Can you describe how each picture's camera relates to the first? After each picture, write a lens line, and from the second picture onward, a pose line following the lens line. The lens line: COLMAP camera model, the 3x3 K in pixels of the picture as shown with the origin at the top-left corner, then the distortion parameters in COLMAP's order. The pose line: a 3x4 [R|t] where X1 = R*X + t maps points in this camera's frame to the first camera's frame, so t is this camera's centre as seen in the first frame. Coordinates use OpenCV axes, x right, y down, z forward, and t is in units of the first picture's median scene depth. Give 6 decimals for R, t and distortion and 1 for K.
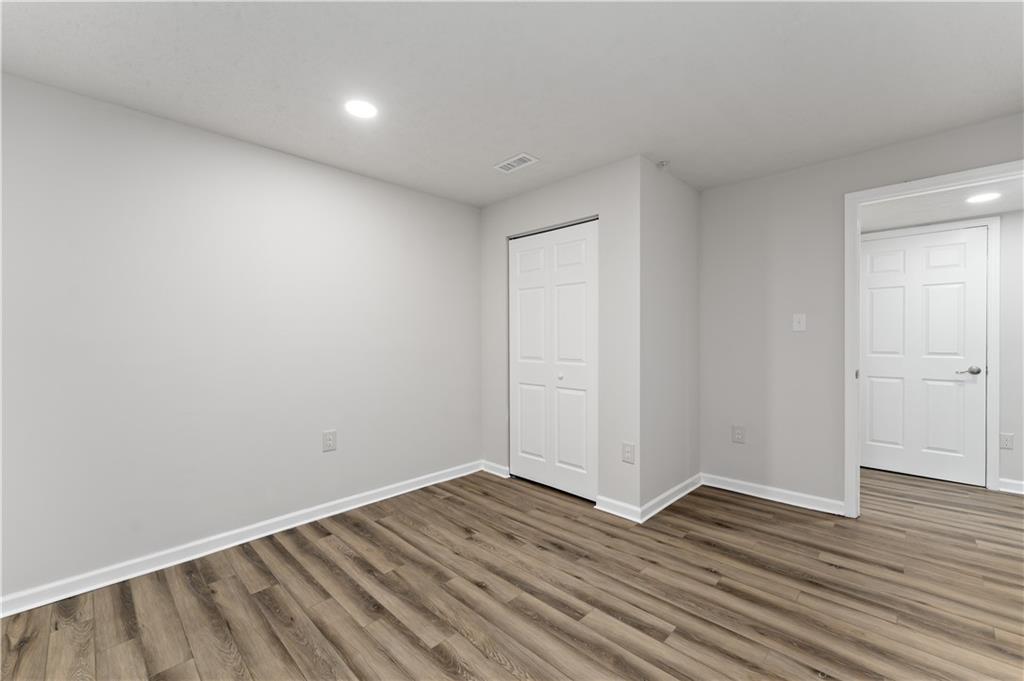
lens RADIAL K [[418.0, 0, 514.1], [0, 418.0, 338.8], [0, 0, 1]] dist [-0.000881, 0.000068]
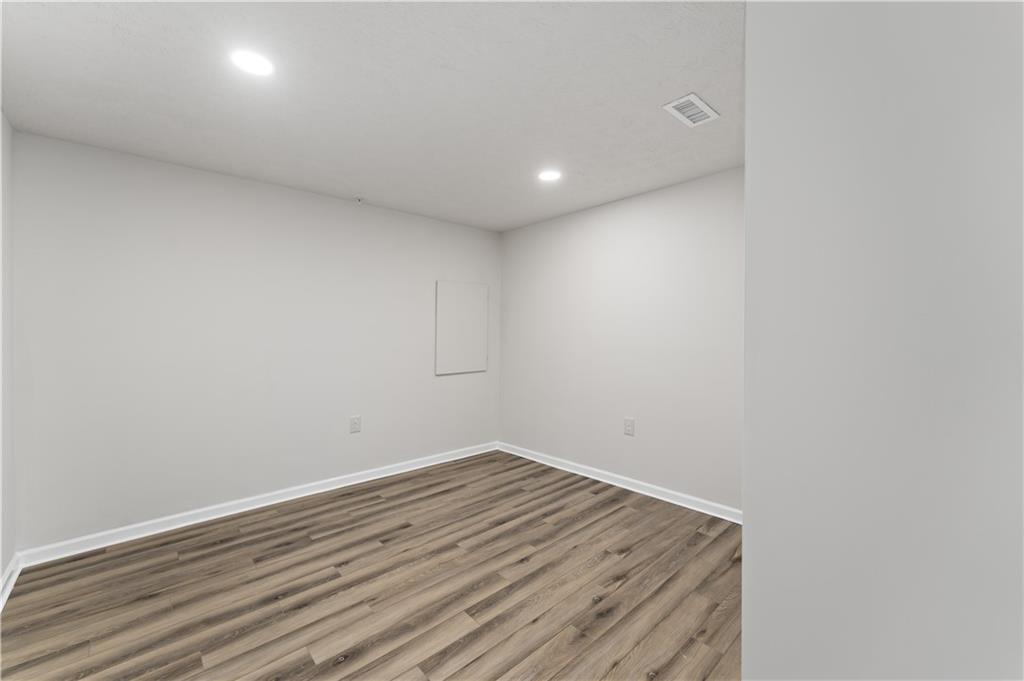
lens RADIAL K [[418.0, 0, 514.3], [0, 418.0, 339.7], [0, 0, 1]] dist [-0.000881, 0.000068]
pose [[-0.057437, 0.023335, -0.998076, 0.956607], [0.001803, 0.999728, 0.023270, -0.037047], [0.998348, -0.000463, -0.057463, 0.947242]]
